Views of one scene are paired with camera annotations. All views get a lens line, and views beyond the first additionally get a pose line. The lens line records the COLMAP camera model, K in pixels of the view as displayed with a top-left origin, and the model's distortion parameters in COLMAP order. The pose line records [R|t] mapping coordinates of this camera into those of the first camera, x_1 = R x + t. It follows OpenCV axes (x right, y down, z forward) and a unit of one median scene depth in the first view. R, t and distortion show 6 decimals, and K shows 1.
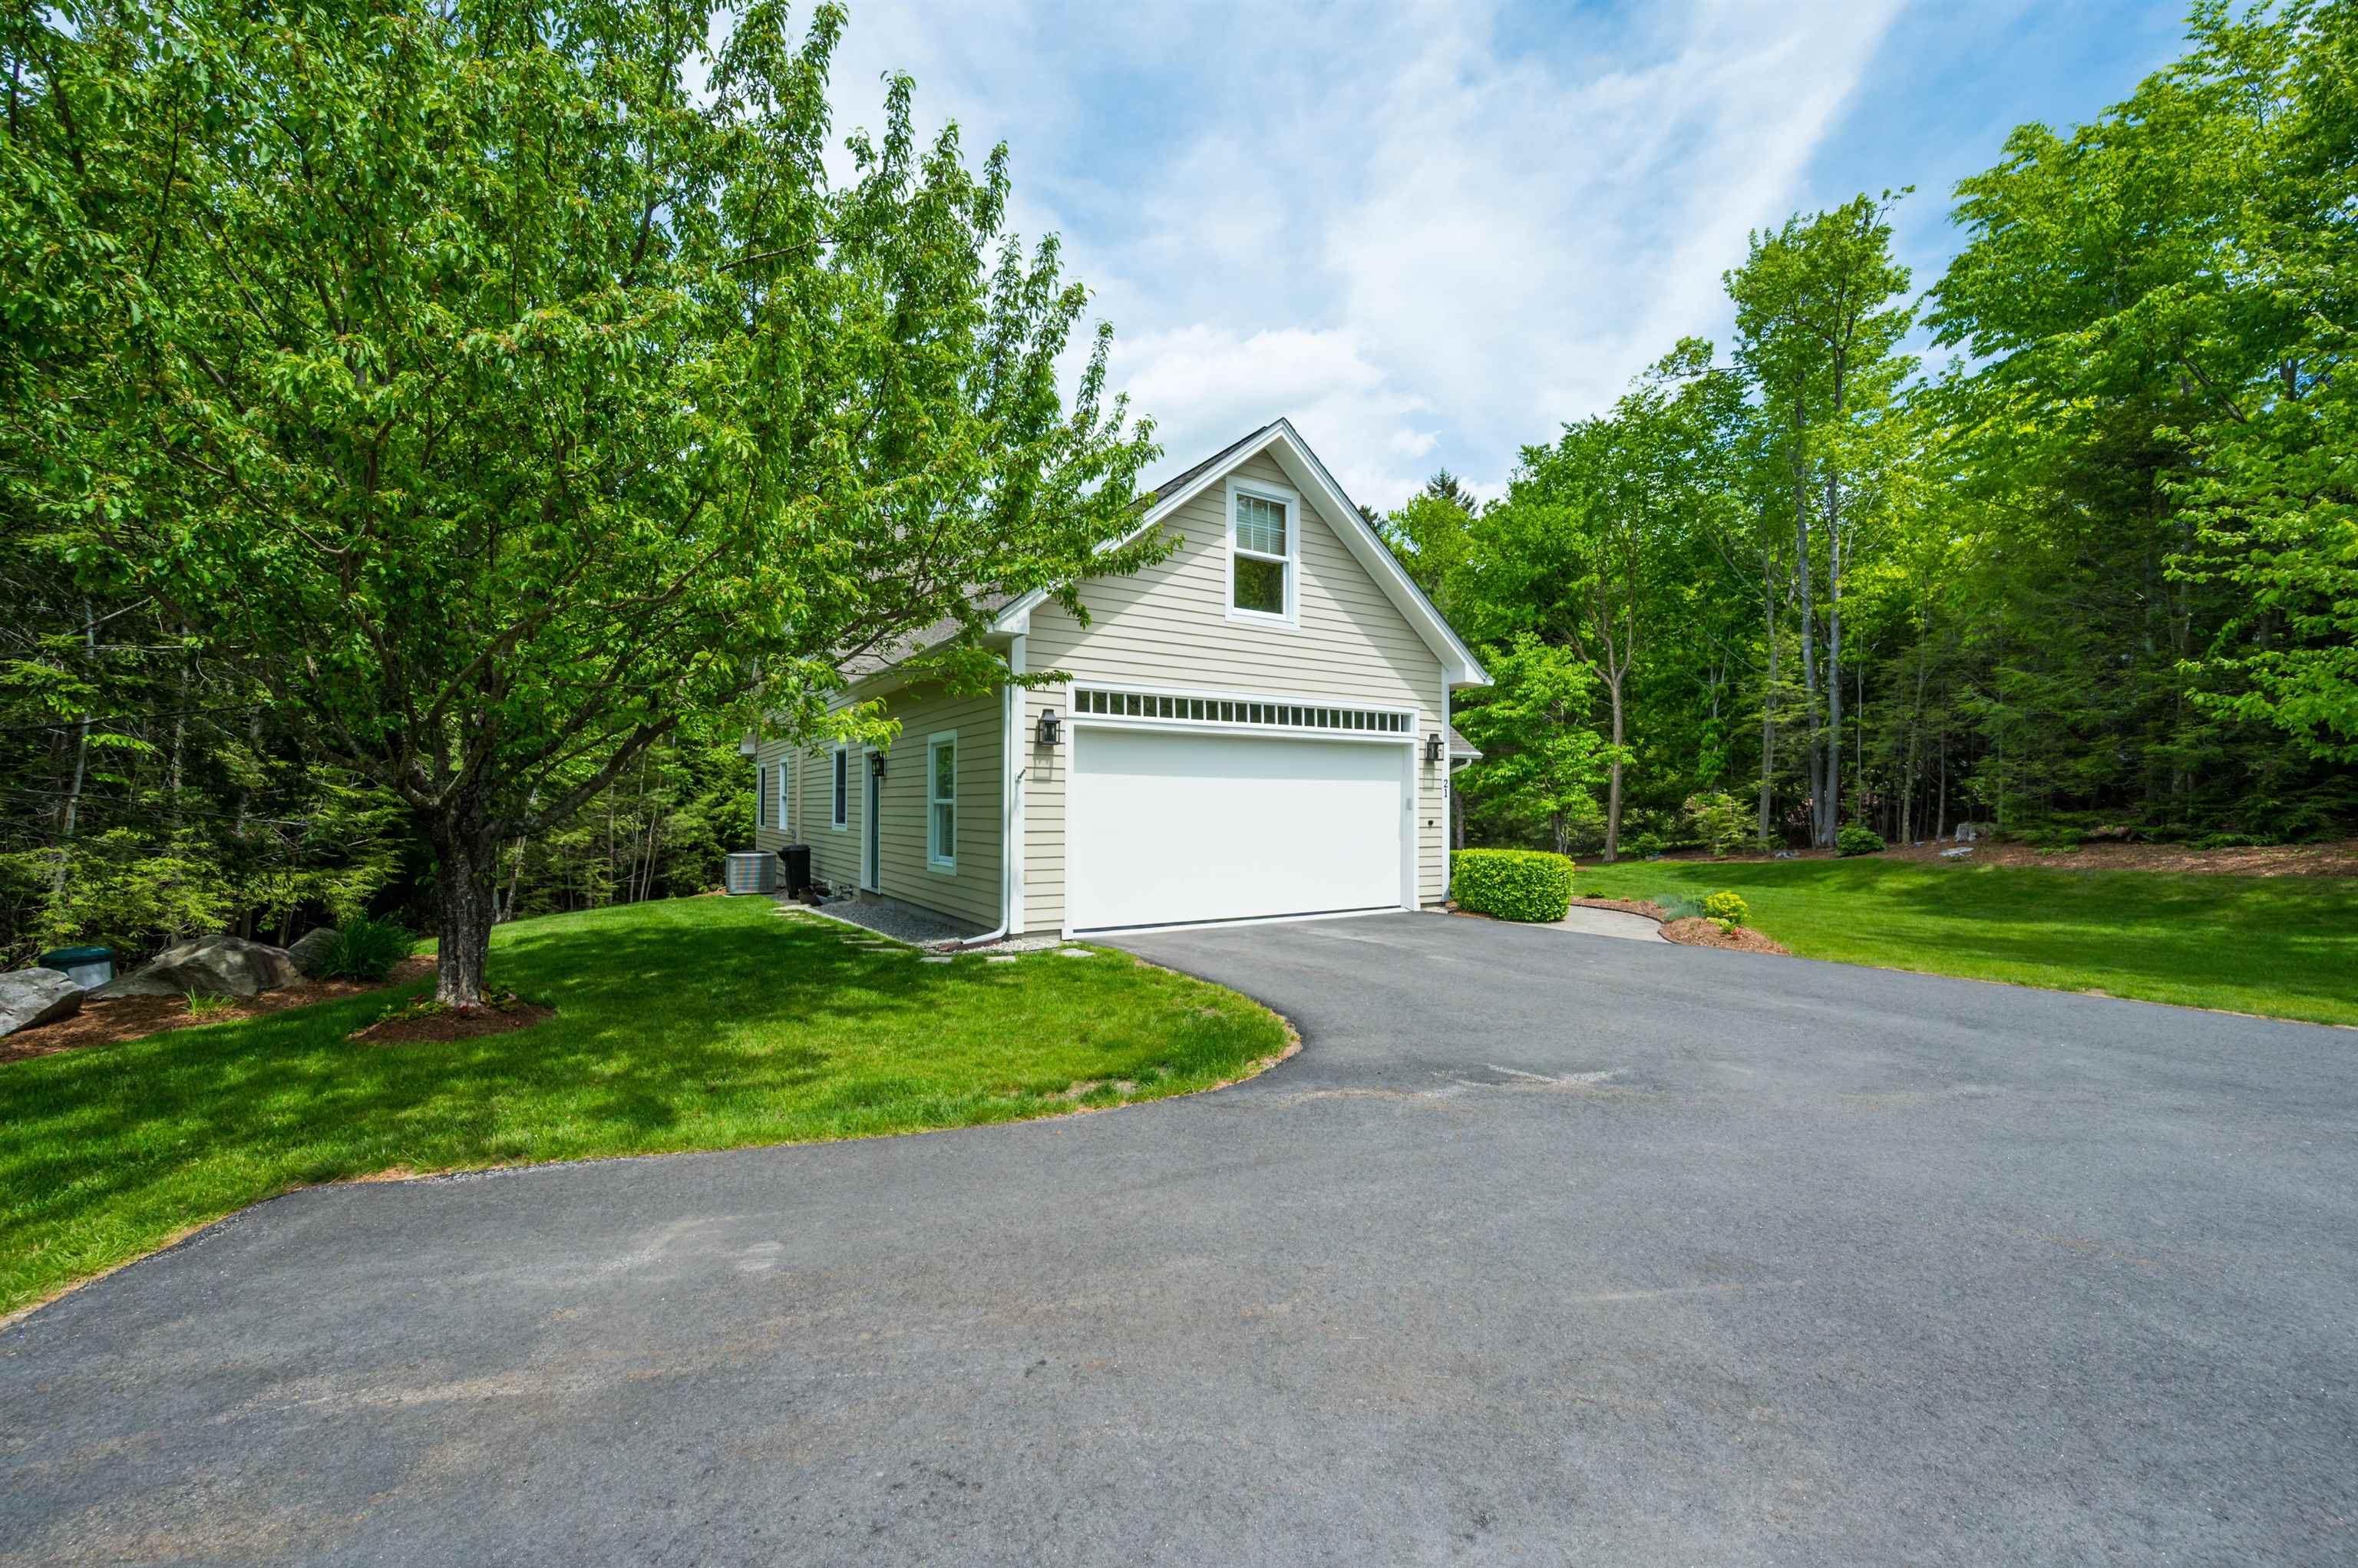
lens RADIAL K [[931.4, 0, 1179.0], [0, 931.4, 784.0], [0, 0, 1]] dist [0.001082, 0.000097]
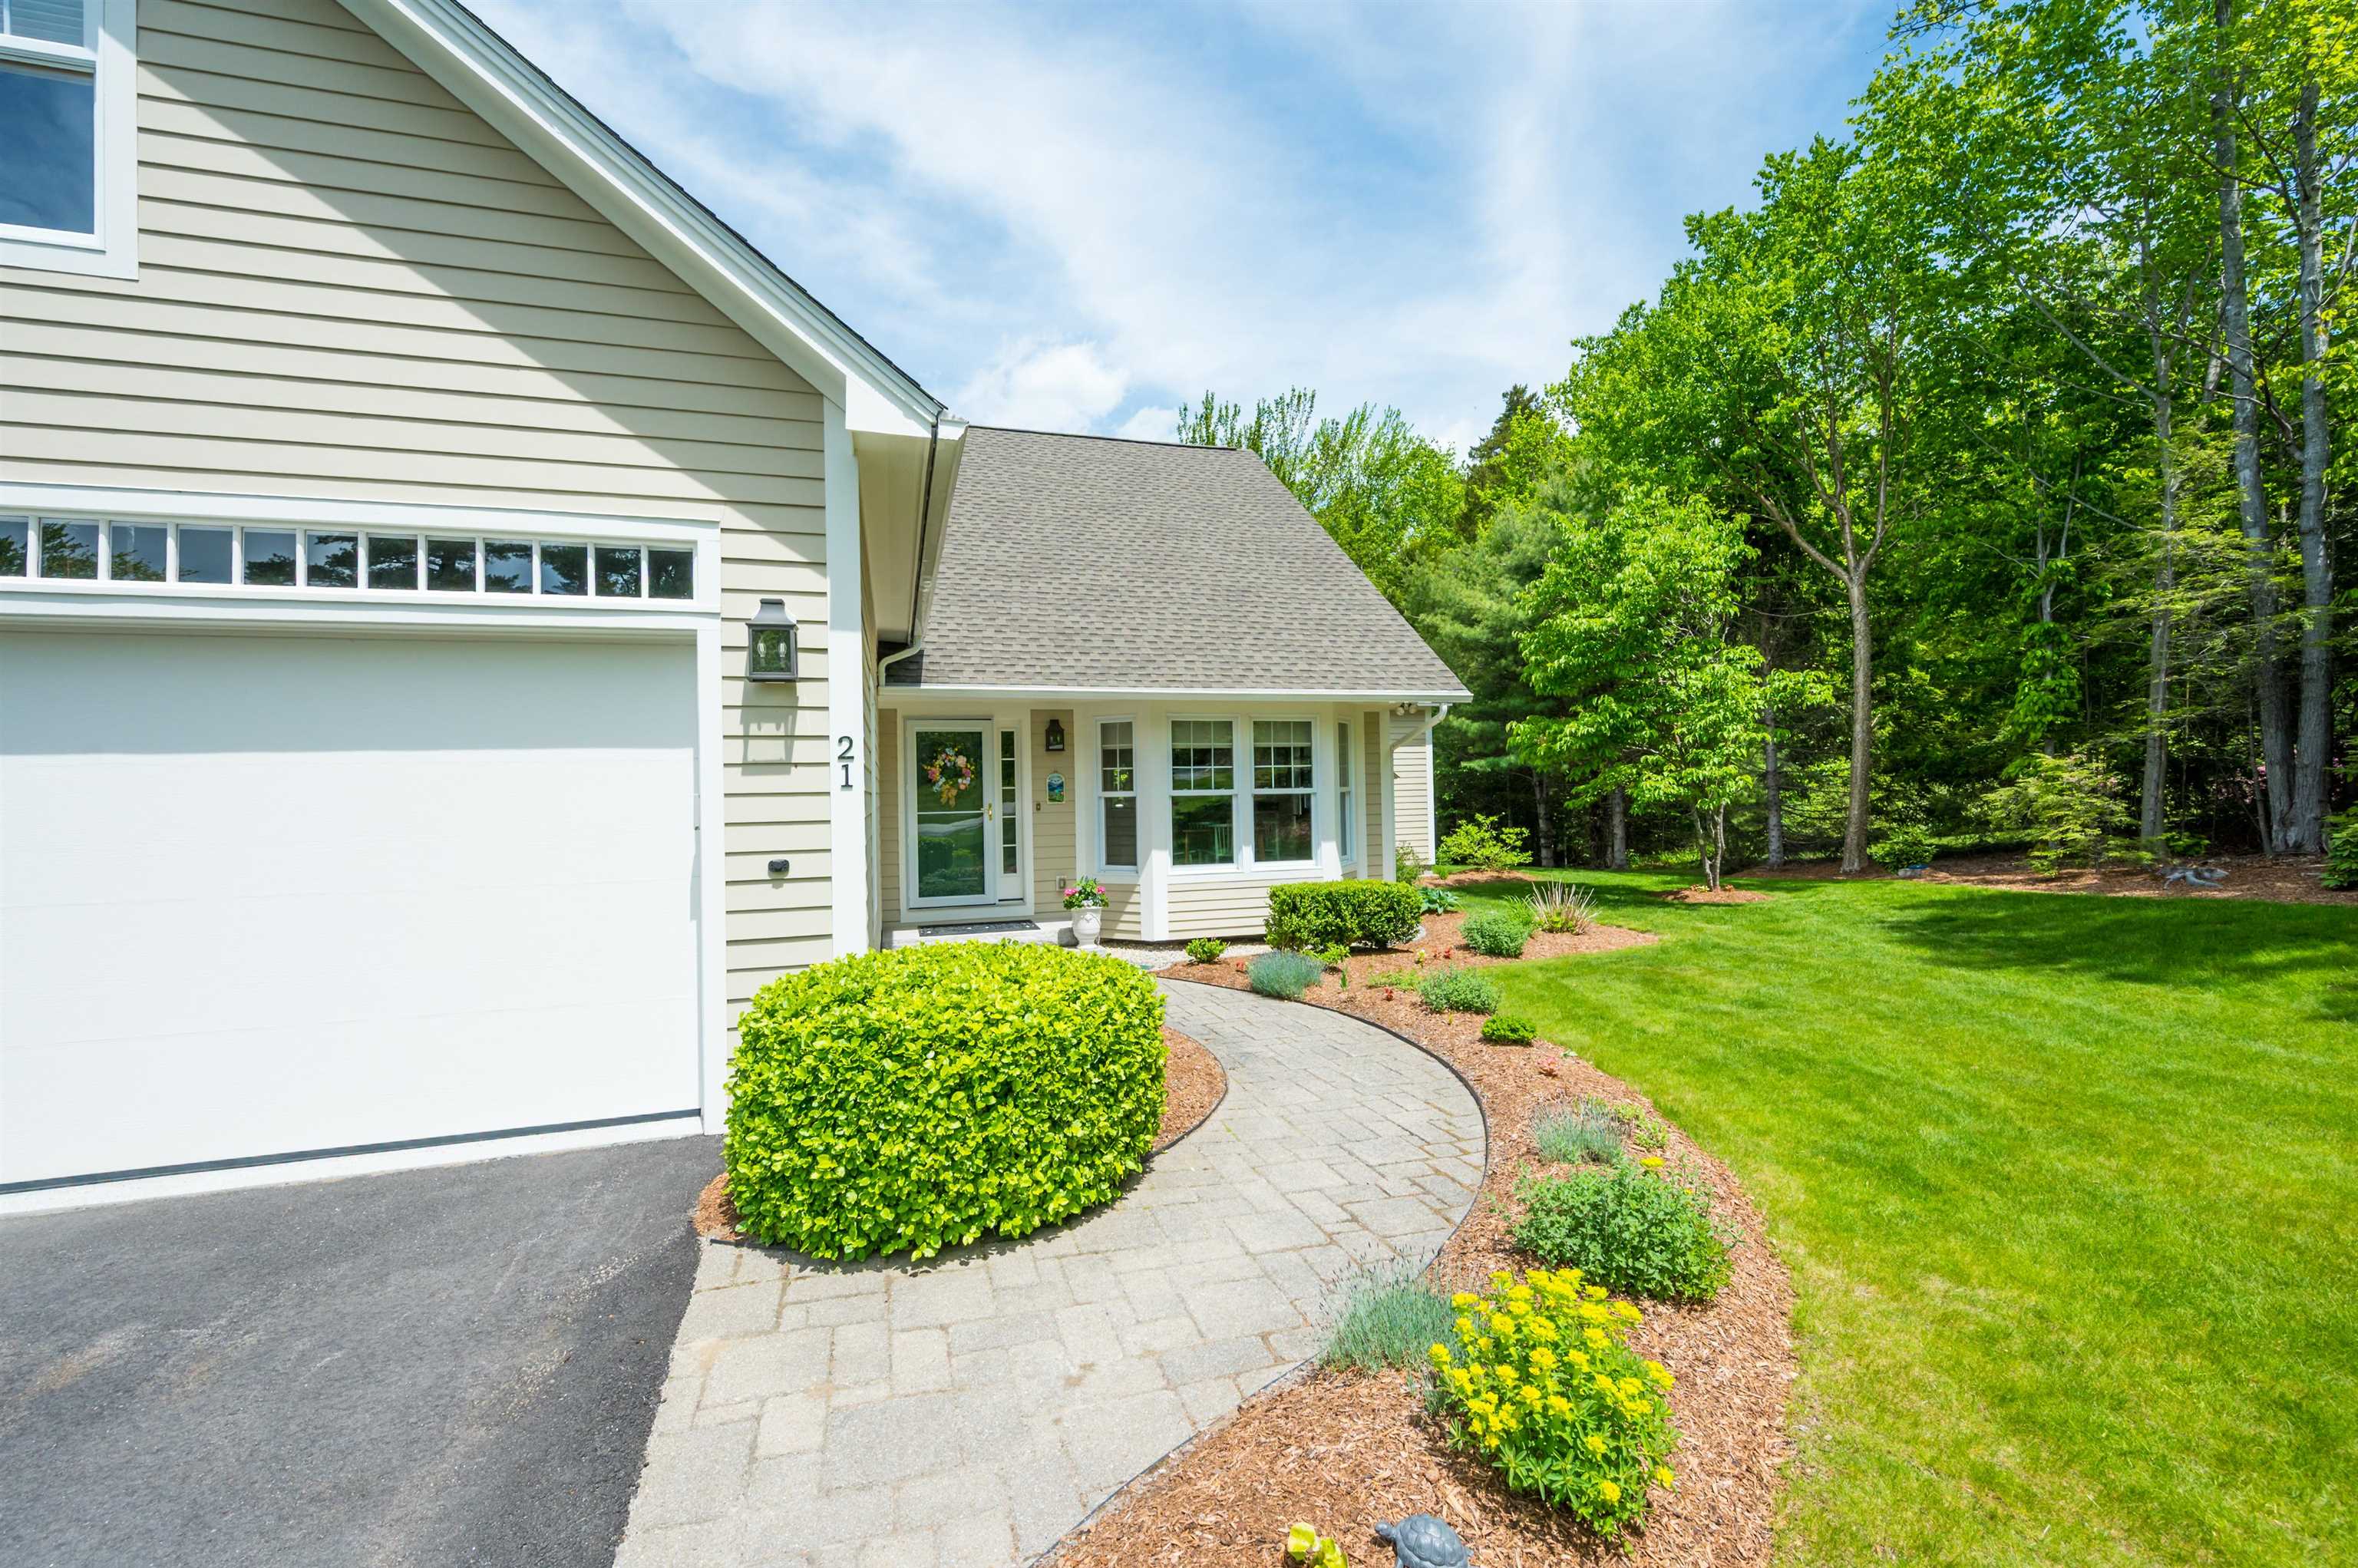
lens RADIAL K [[950.7, 0, 1179.0], [0, 950.7, 784.0], [0, 0, 1]] dist [-0.001583, 0.000257]
pose [[0.964705, -0.022641, -0.262357, 0.494959], [0.027664, 0.999498, 0.015467, 0.010064], [0.261875, -0.022179, 0.964847, 0.699609]]
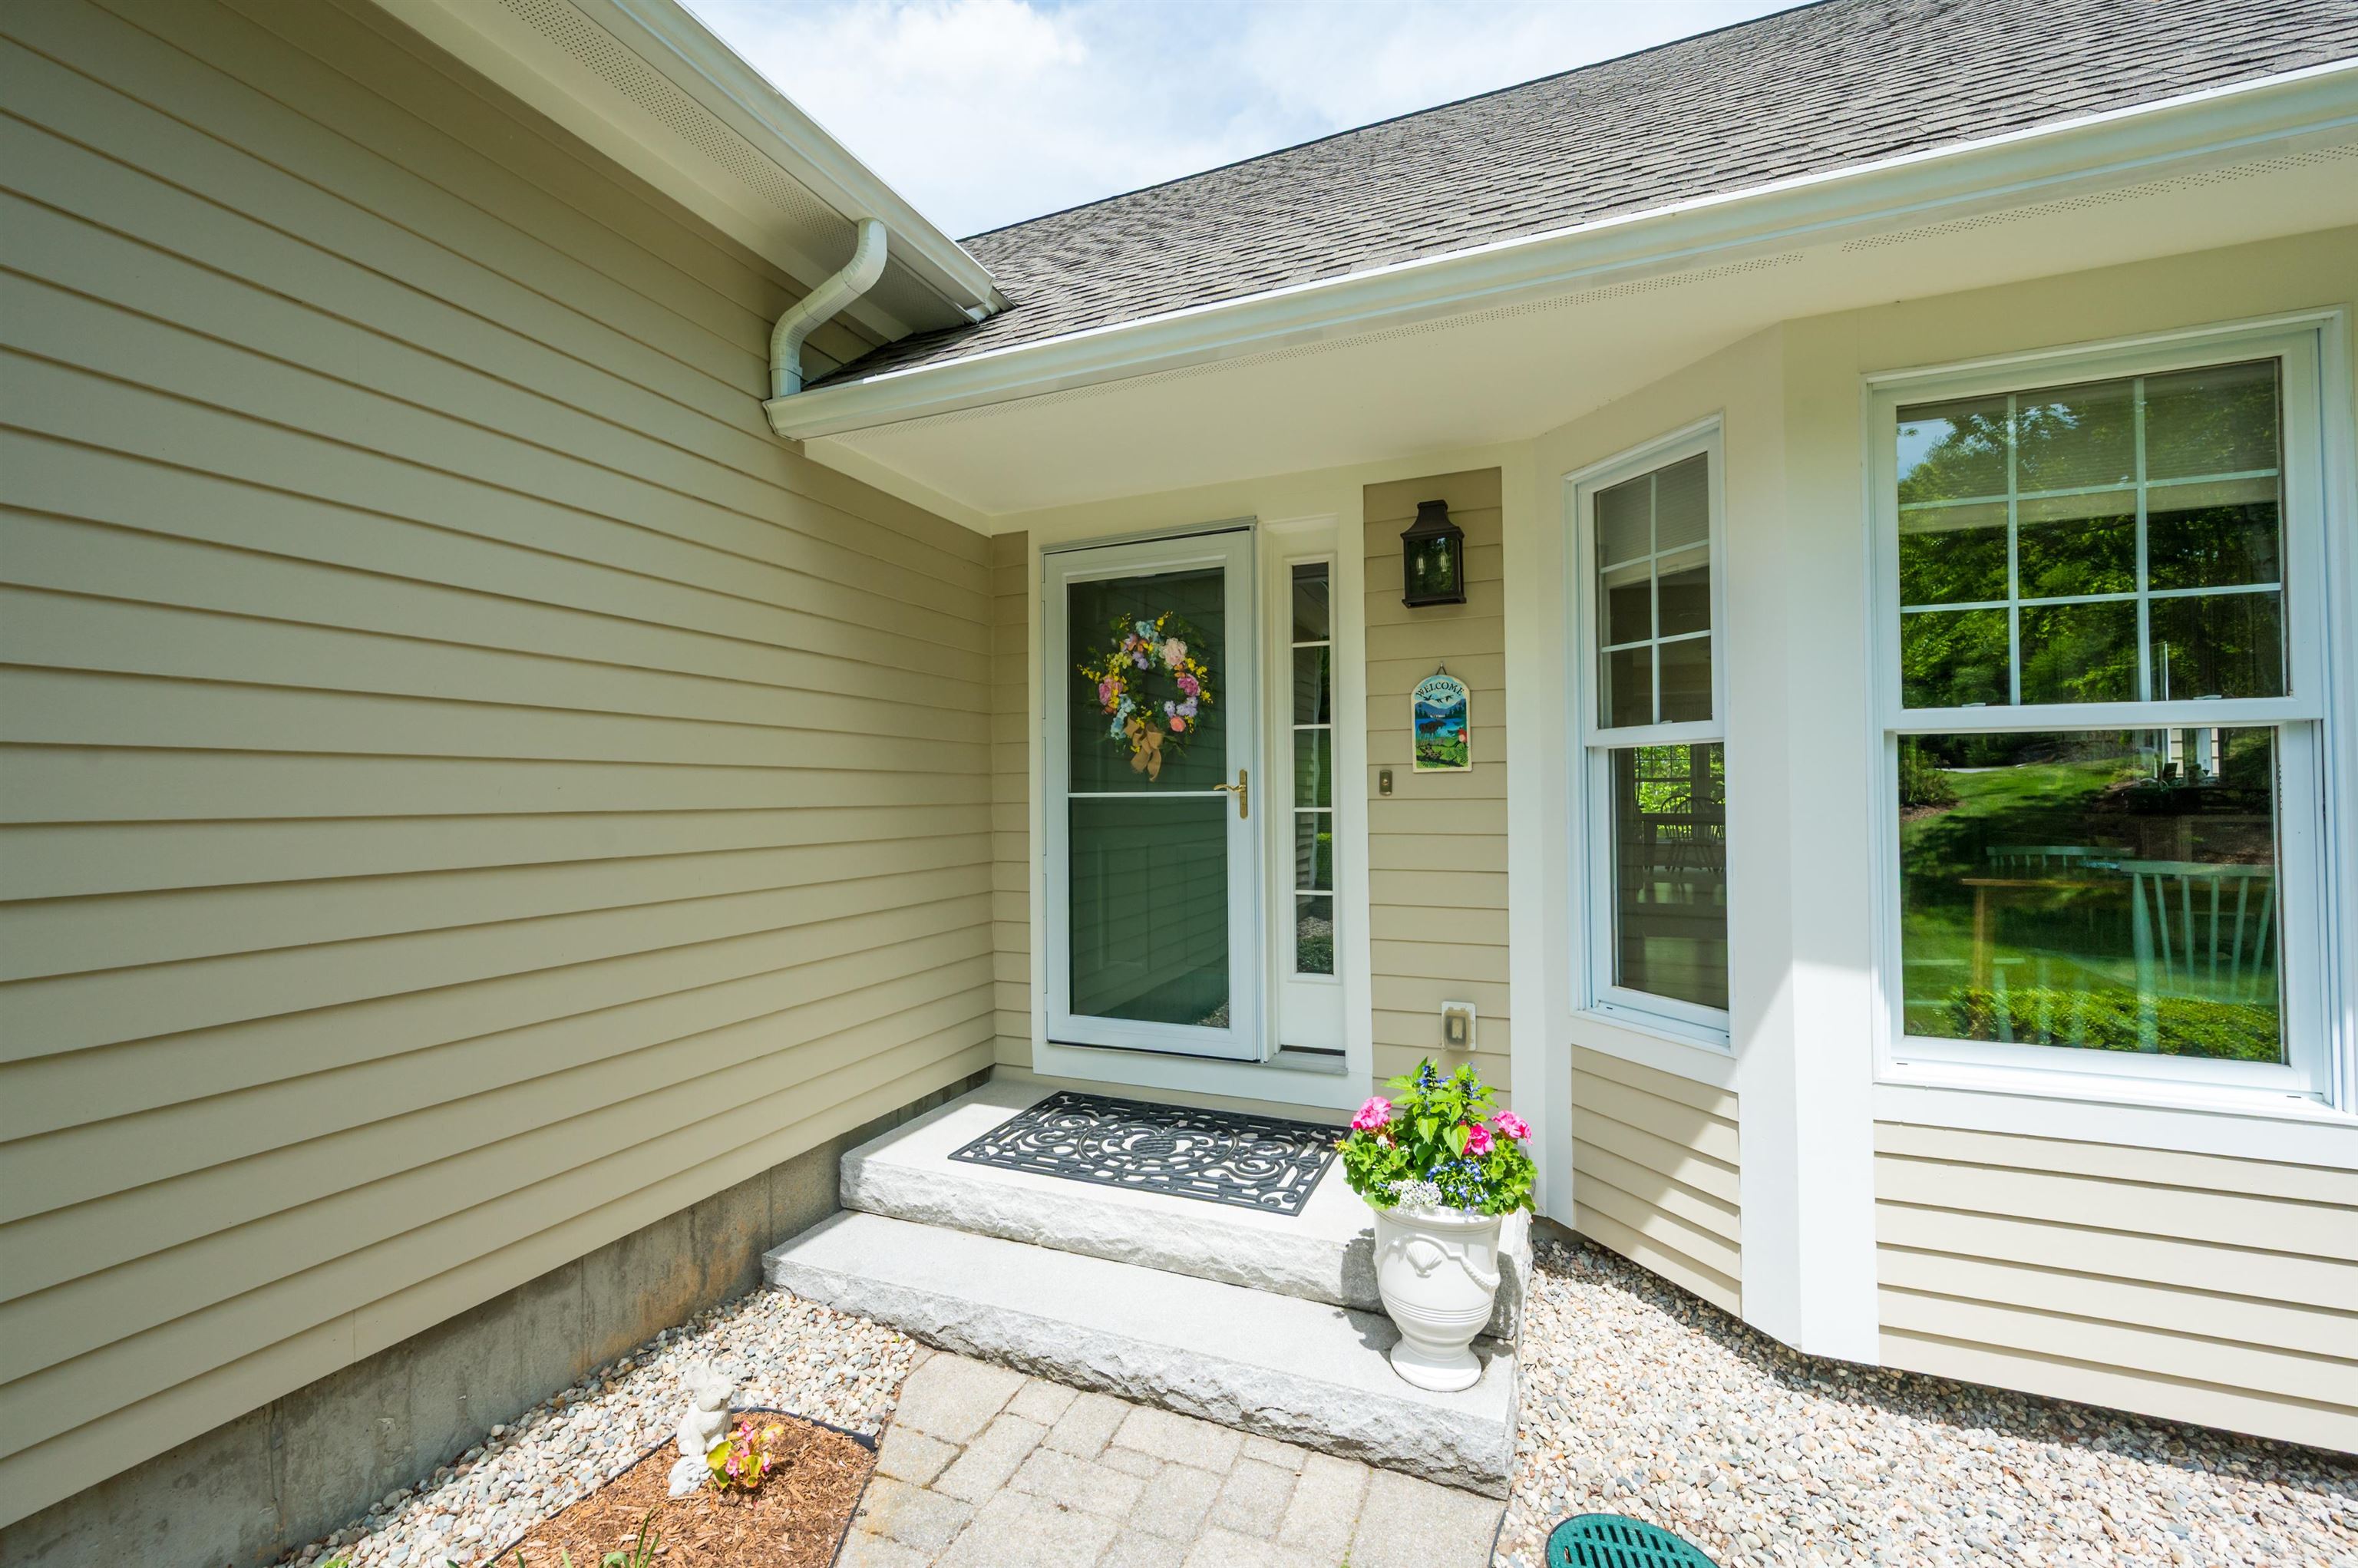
lens RADIAL K [[955.8, 0, 1179.0], [0, 955.8, 784.0], [0, 0, 1]] dist [0.011343, 0.000063]
pose [[0.580705, -0.018454, -0.813905, 0.339947], [0.029460, 0.999565, -0.001644, 0.040010], [0.813581, -0.023023, 0.580996, 1.282566]]
